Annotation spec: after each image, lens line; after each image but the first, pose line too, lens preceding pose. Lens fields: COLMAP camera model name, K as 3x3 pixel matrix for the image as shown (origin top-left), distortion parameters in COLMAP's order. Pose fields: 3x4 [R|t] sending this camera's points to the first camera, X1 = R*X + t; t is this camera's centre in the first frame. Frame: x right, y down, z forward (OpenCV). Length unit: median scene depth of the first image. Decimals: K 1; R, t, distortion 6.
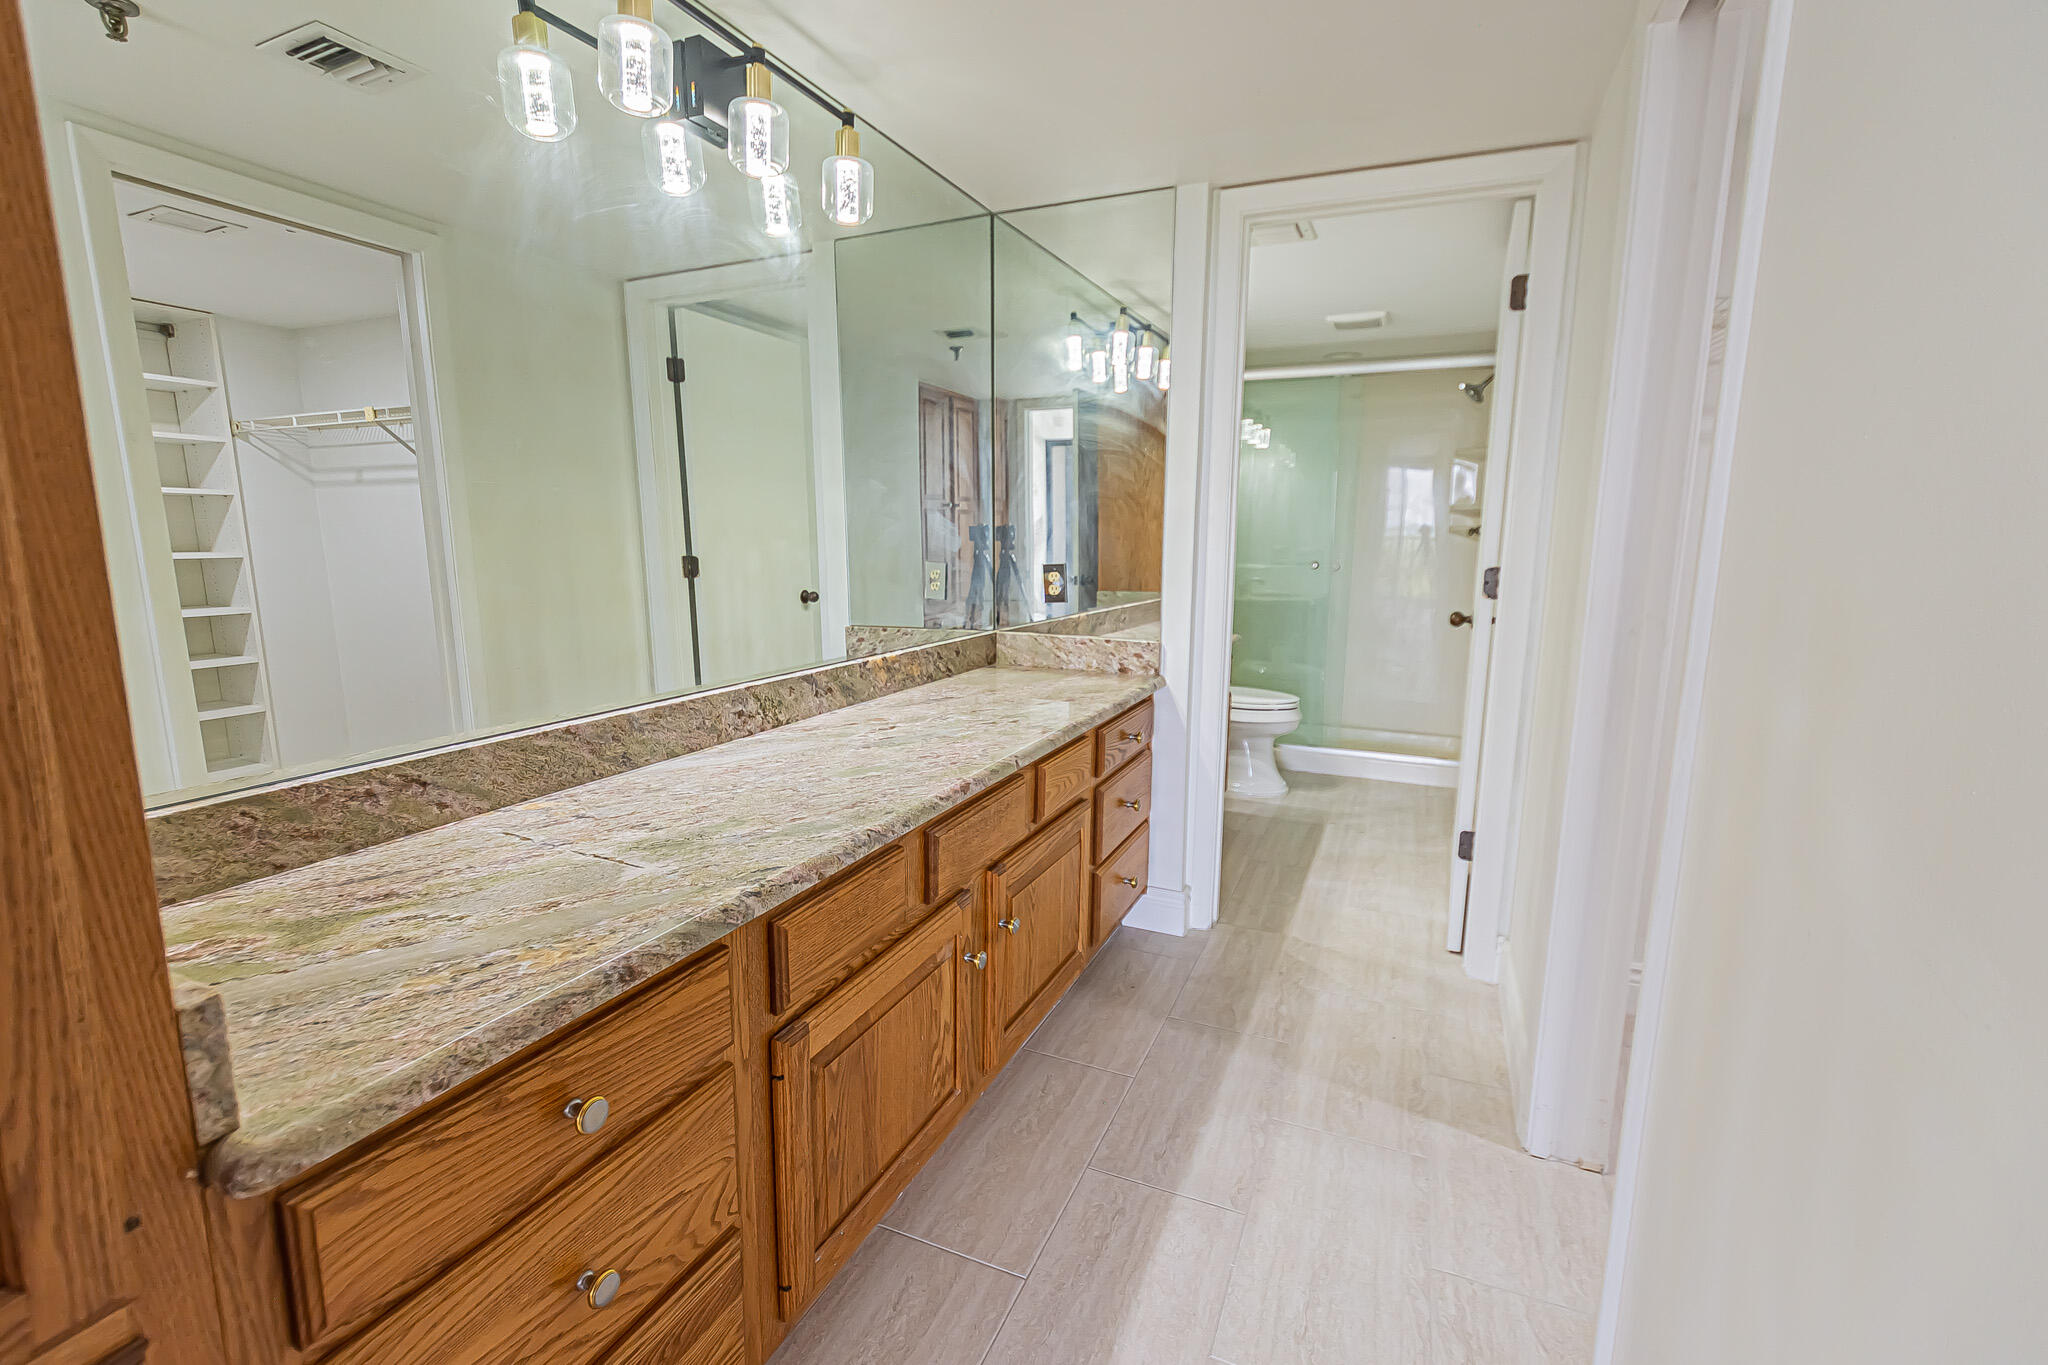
lens RADIAL K [[915.6, 0, 1029.4], [0, 915.6, 701.2], [0, 0, 1]] dist [-0.013988, 0.004868]
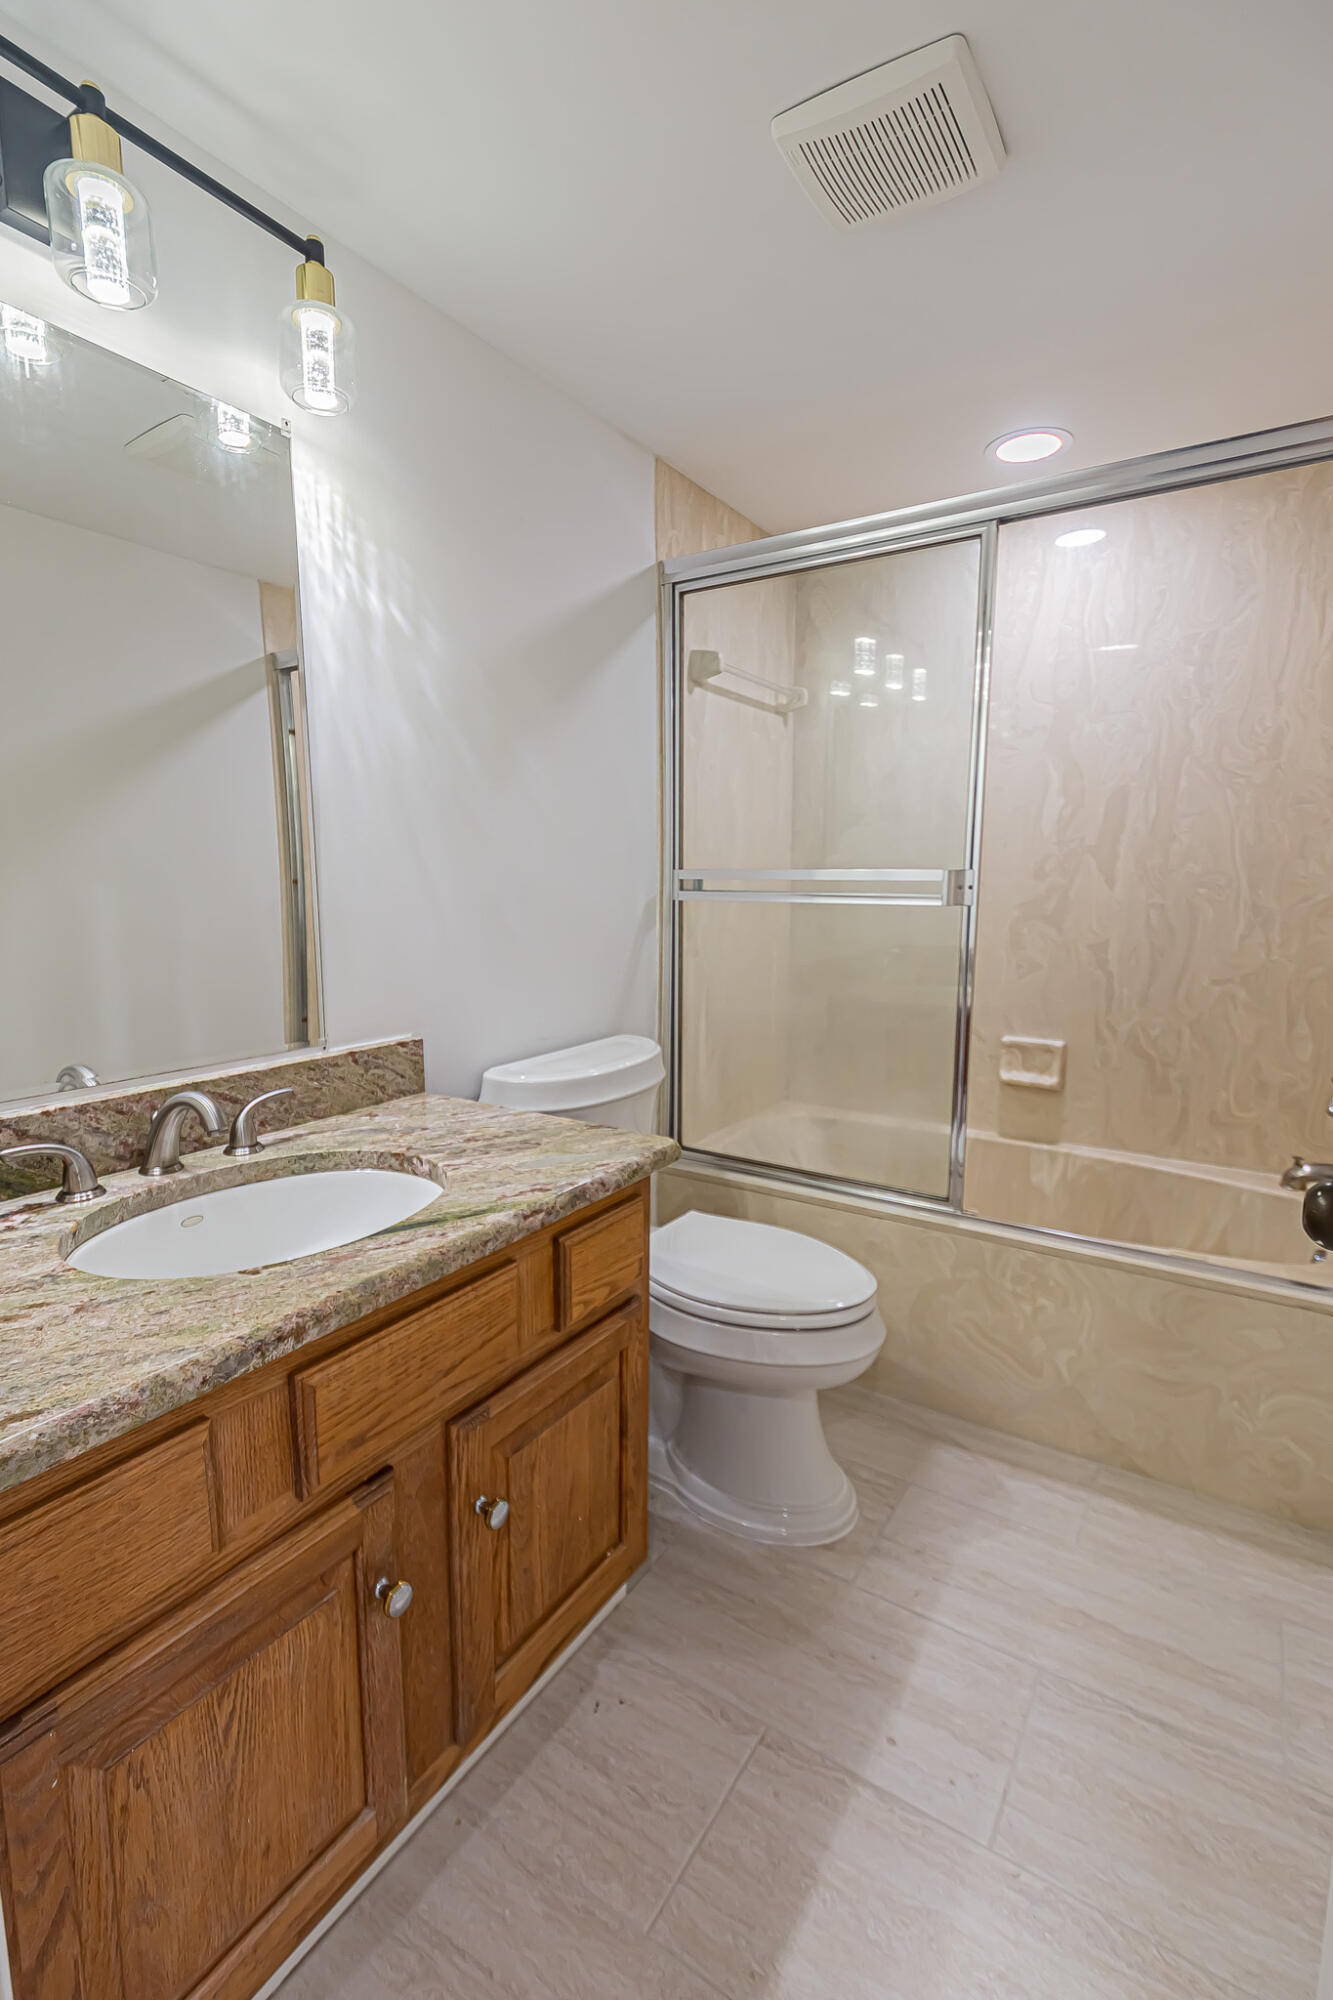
lens RADIAL K [[894.2, 0, 680.8], [0, 894.2, 991.0], [0, 0, 1]] dist [-0.013988, 0.004868]
pose [[0.988591, 0.026982, -0.148192, 0.179249], [-0.033301, 0.998631, -0.040328, -0.077293], [0.146901, 0.044803, 0.988136, 0.417776]]
